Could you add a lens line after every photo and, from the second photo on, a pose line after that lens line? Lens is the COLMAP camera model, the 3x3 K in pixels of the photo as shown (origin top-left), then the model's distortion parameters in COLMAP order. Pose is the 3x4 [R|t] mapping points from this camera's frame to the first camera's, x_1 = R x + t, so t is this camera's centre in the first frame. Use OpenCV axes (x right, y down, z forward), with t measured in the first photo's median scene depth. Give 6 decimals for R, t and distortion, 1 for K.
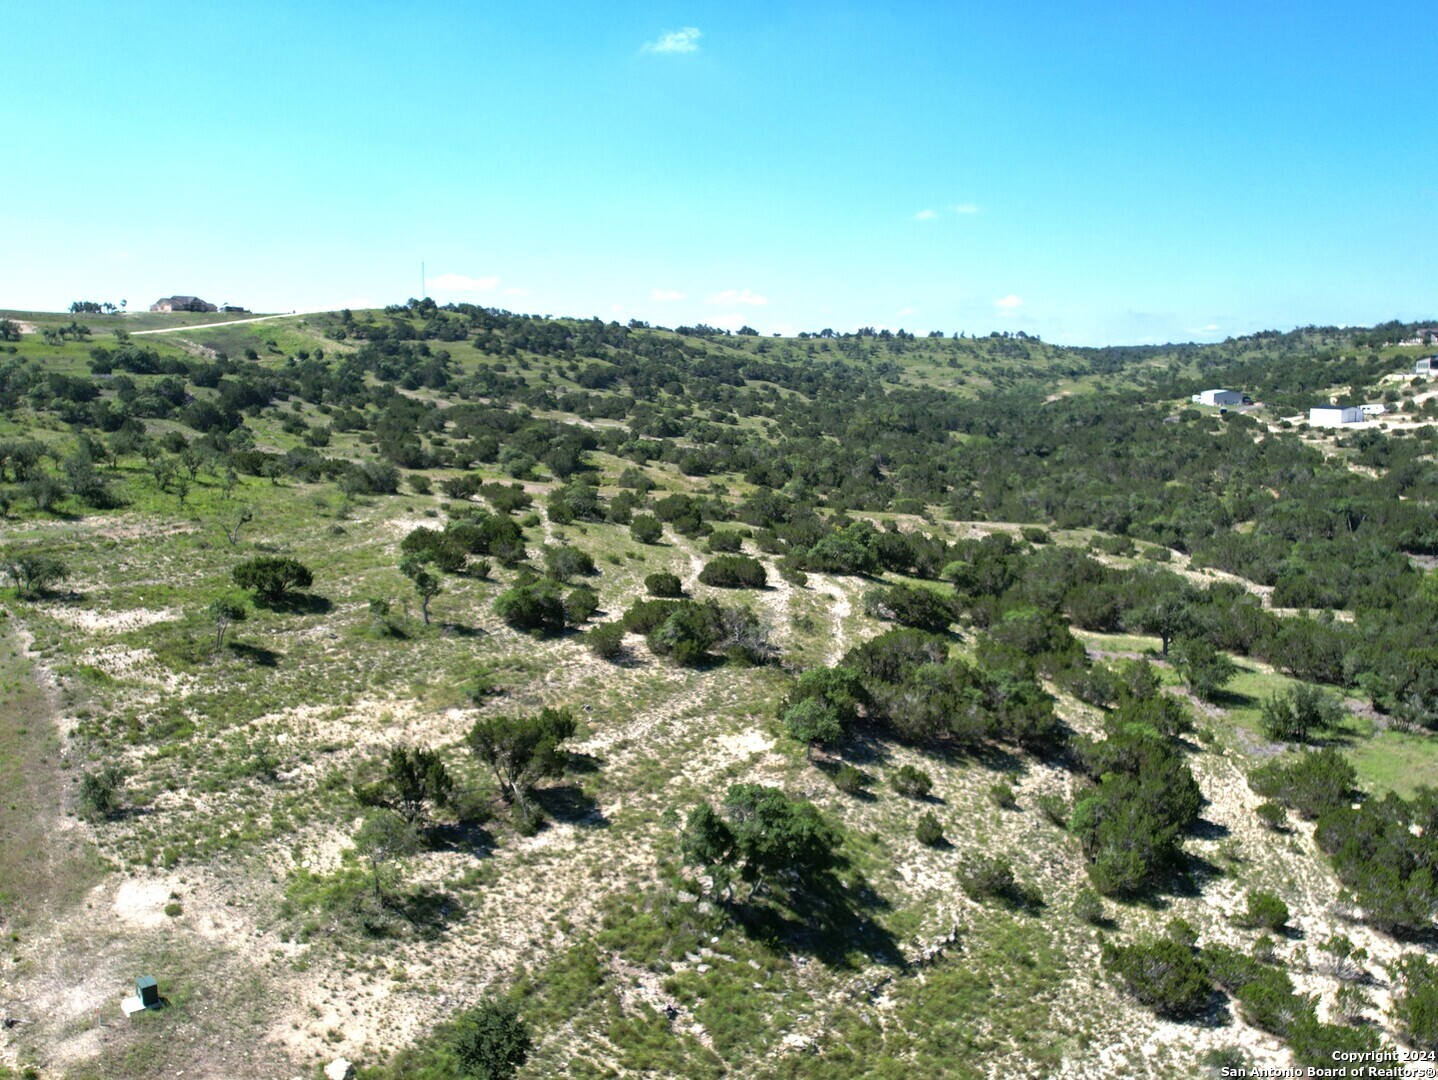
lens RADIAL K [[1235.9, 0, 718.2], [0, 1235.9, 548.2], [0, 0, 1]] dist [-0.056396, 0.008786]
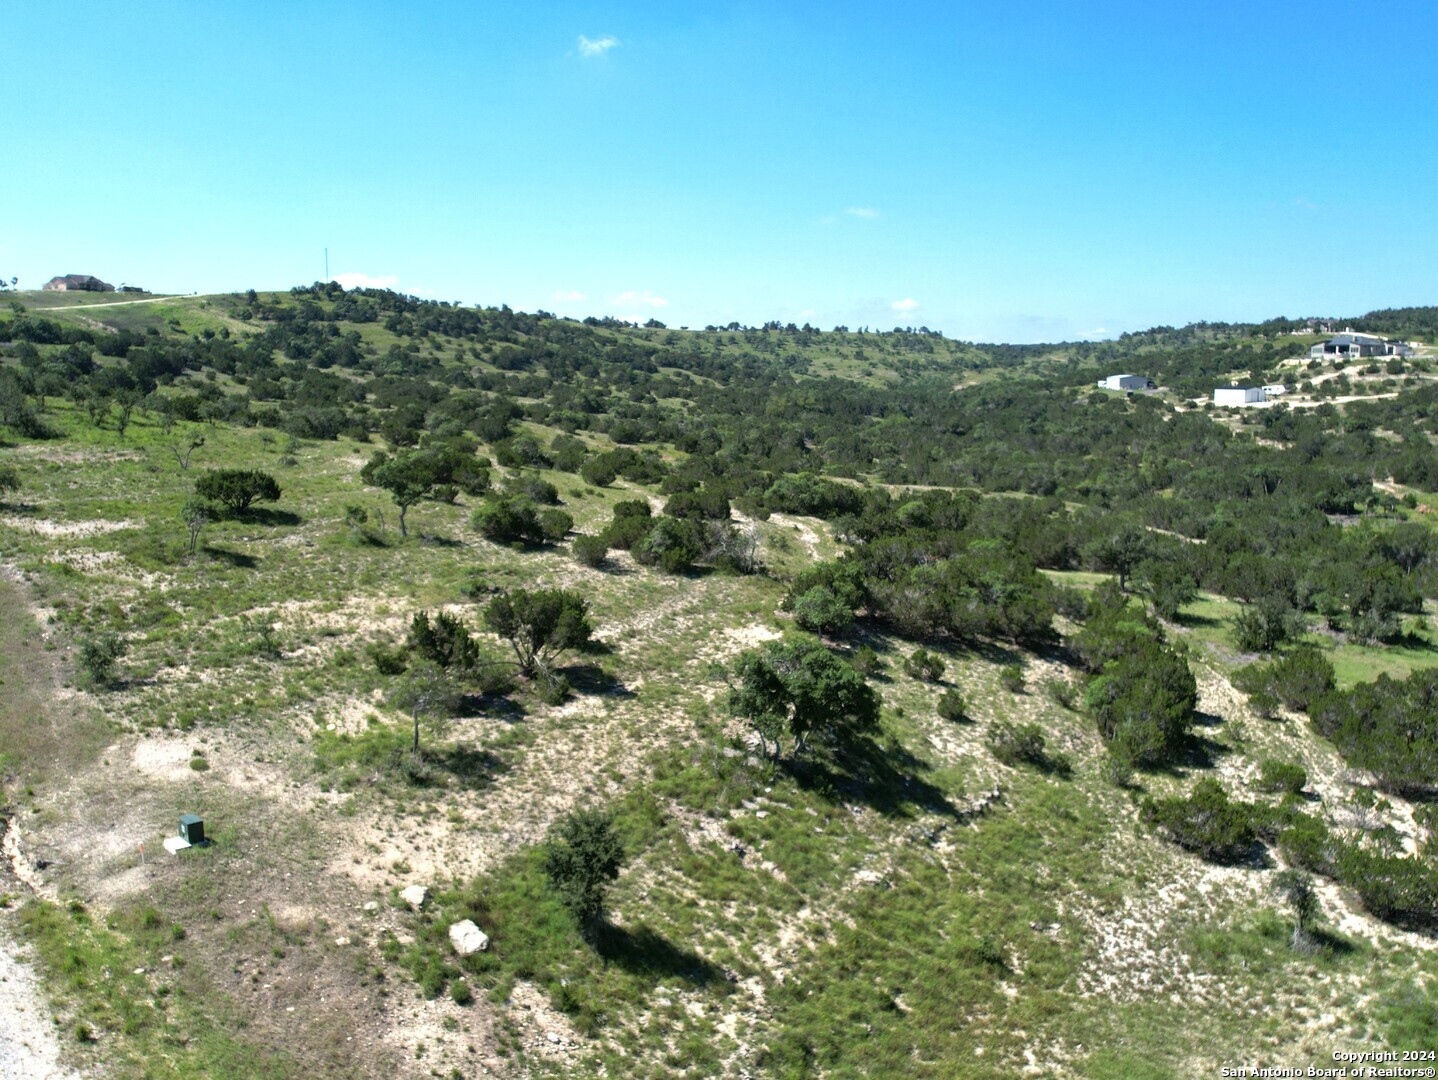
lens RADIAL K [[1235.9, 0, 718.2], [0, 1235.9, 548.2], [0, 0, 1]] dist [-0.056396, 0.008786]
pose [[0.996776, -0.008353, 0.079804, -0.074853], [0.008442, 0.999964, -0.000774, 0.081221], [-0.079795, 0.001445, 0.996810, 0.020919]]
